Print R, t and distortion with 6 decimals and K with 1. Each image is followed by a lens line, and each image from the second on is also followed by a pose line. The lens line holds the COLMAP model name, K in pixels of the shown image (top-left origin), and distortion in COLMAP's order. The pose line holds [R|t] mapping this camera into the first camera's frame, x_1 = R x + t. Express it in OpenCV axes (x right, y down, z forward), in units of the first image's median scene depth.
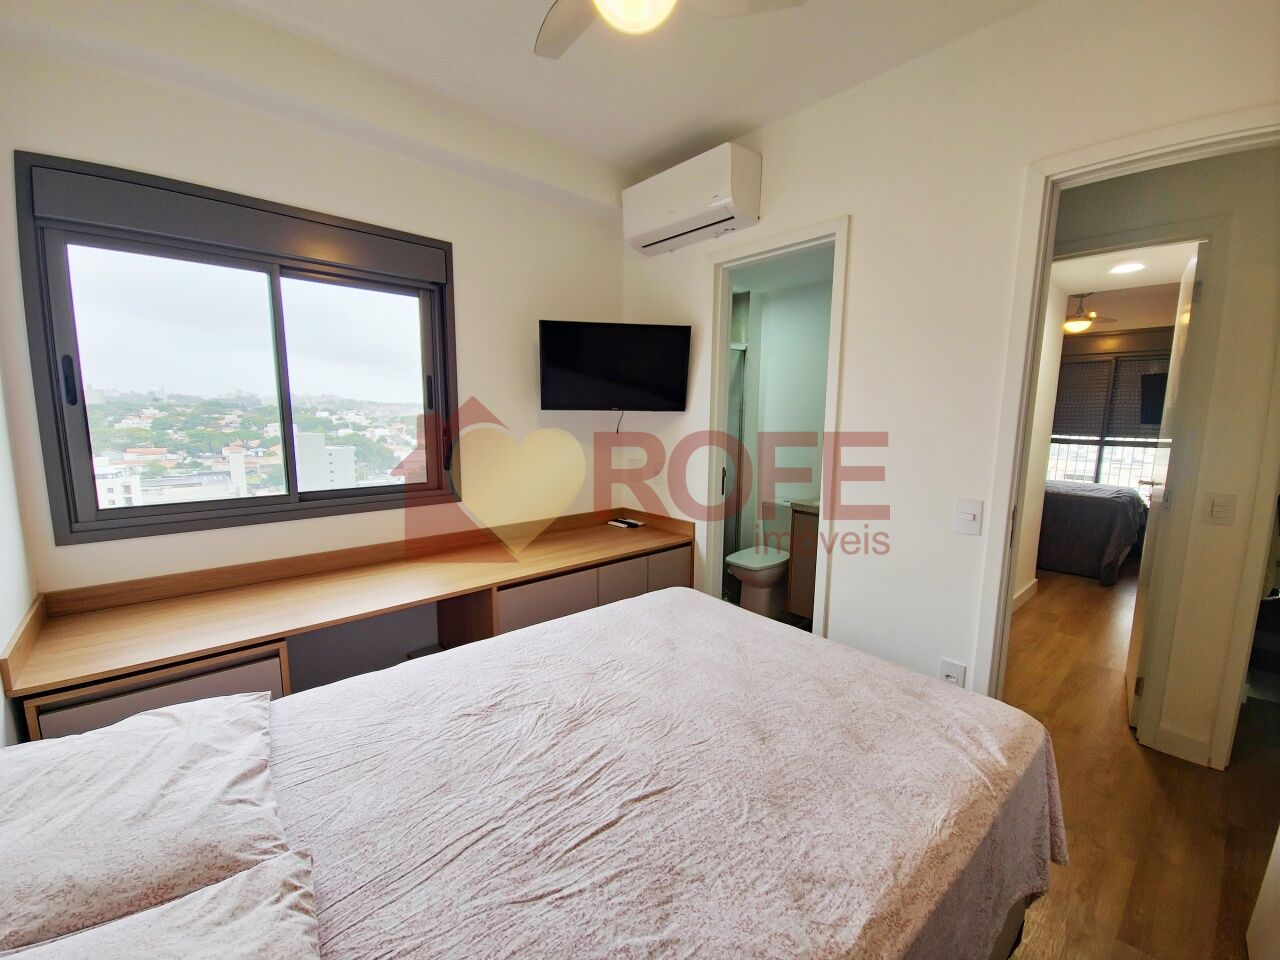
lens RADIAL K [[522.2, 0, 647.7], [0, 522.2, 482.4], [0, 0, 1]] dist [-0.001846, -0.000248]
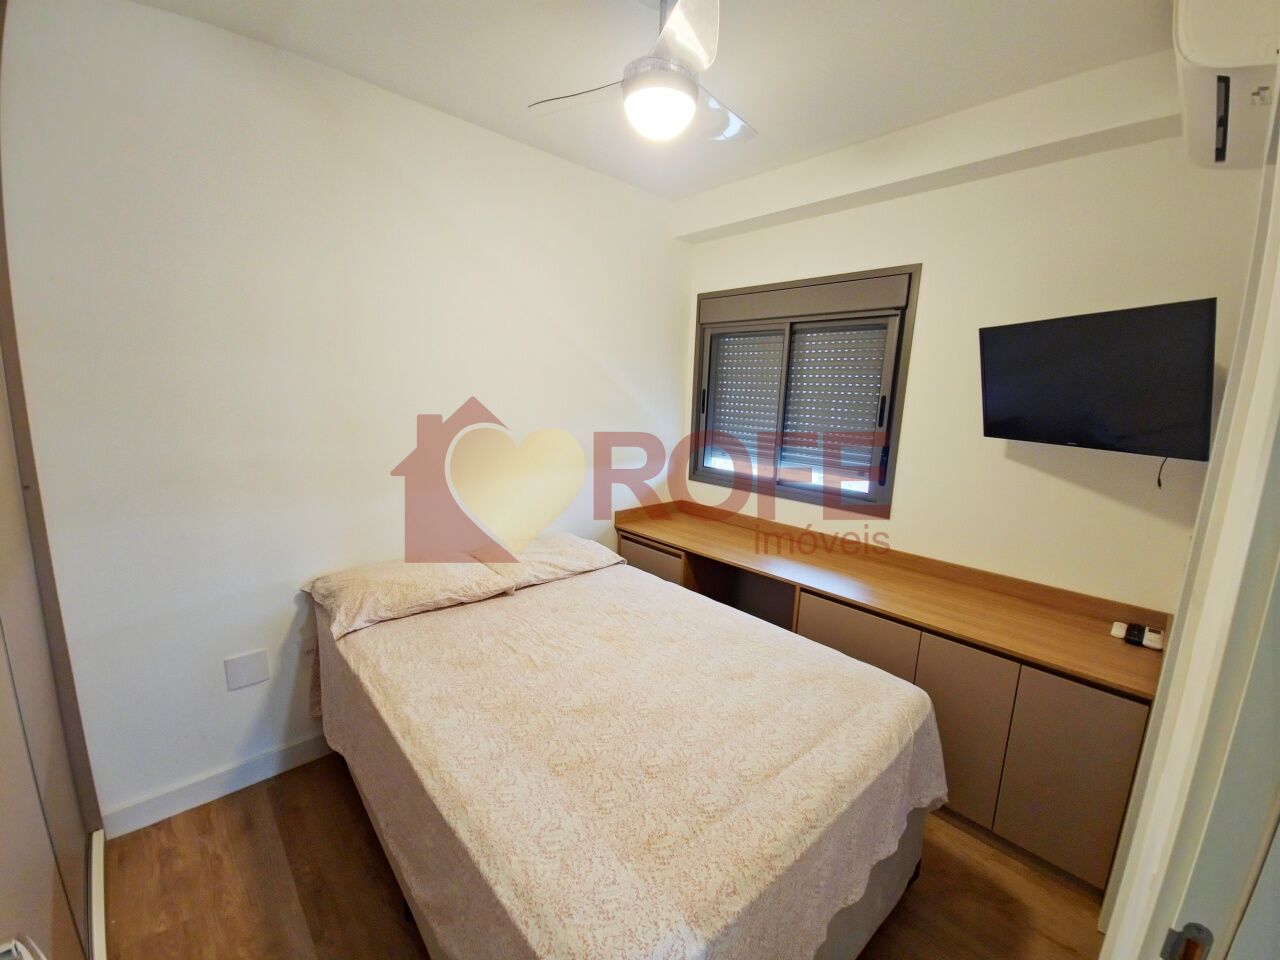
lens RADIAL K [[522.2, 0, 647.7], [0, 522.2, 482.4], [0, 0, 1]] dist [-0.001846, -0.000248]
pose [[0.033755, 0.167228, -0.985340, 0.728310], [-0.172704, 0.972047, 0.159055, -0.132864], [0.984395, 0.164803, 0.061692, 0.544314]]
